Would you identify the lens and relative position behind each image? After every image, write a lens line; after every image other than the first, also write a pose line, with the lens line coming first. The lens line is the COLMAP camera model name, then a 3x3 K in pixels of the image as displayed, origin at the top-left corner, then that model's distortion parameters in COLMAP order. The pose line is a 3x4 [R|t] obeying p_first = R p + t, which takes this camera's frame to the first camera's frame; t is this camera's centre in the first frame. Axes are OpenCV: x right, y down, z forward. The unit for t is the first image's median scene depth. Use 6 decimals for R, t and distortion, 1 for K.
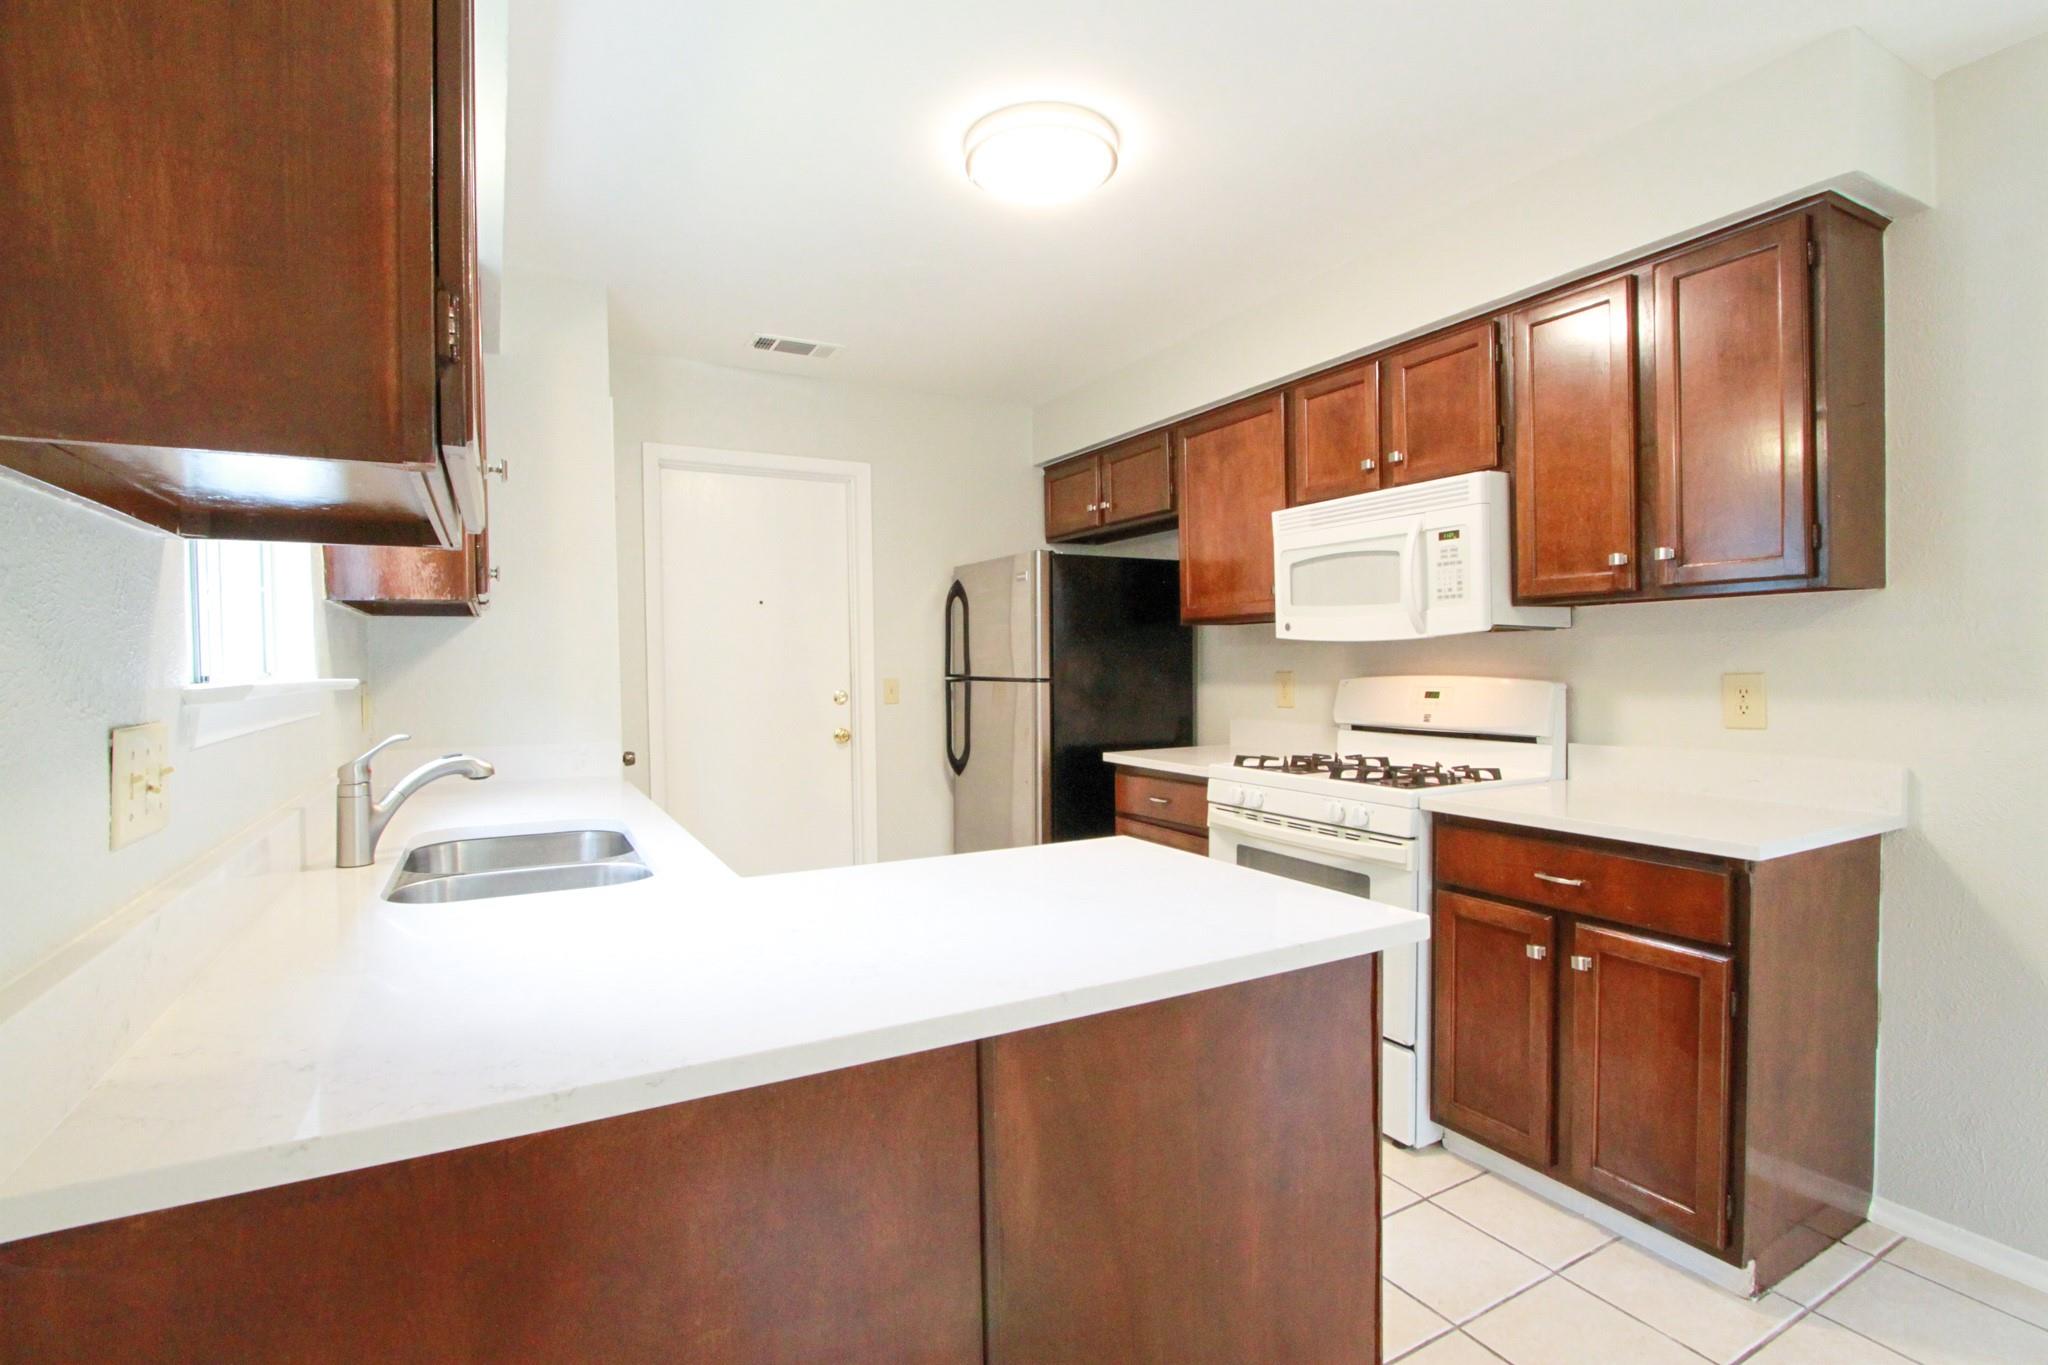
lens RADIAL K [[953.5, 0, 1014.7], [0, 953.5, 673.2], [0, 0, 1]] dist [-0.016018, 0.000182]
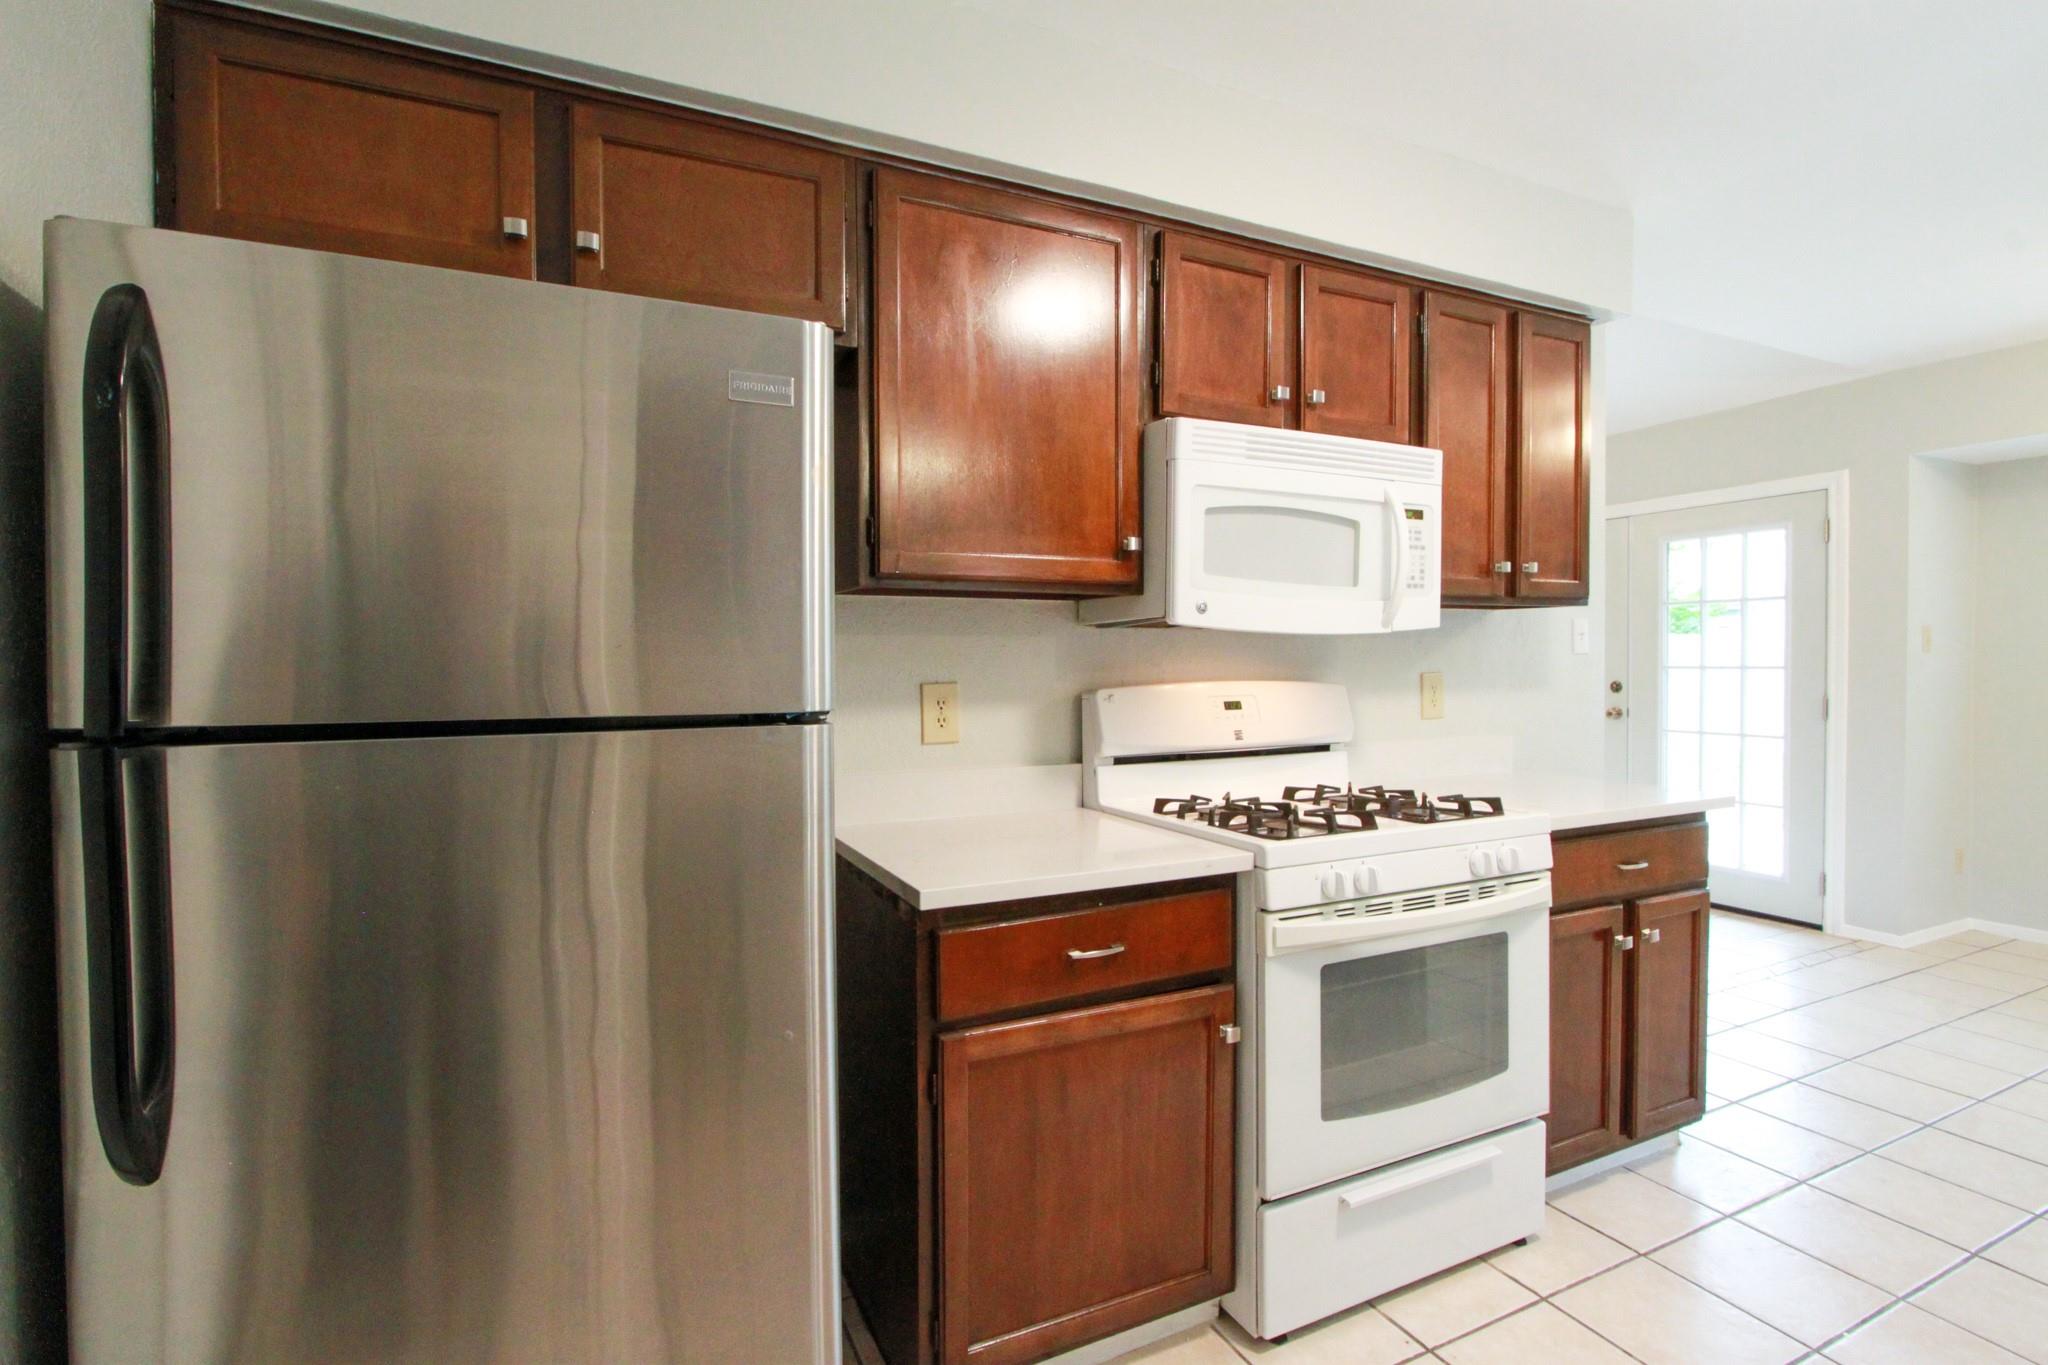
lens RADIAL K [[953.5, 0, 1014.7], [0, 953.5, 673.2], [0, 0, 1]] dist [-0.016018, 0.000182]
pose [[0.064618, -0.001362, 0.997909, -0.373132], [0.019024, 0.999819, 0.000133, -0.007856], [-0.997729, 0.018976, 0.064633, 1.156136]]
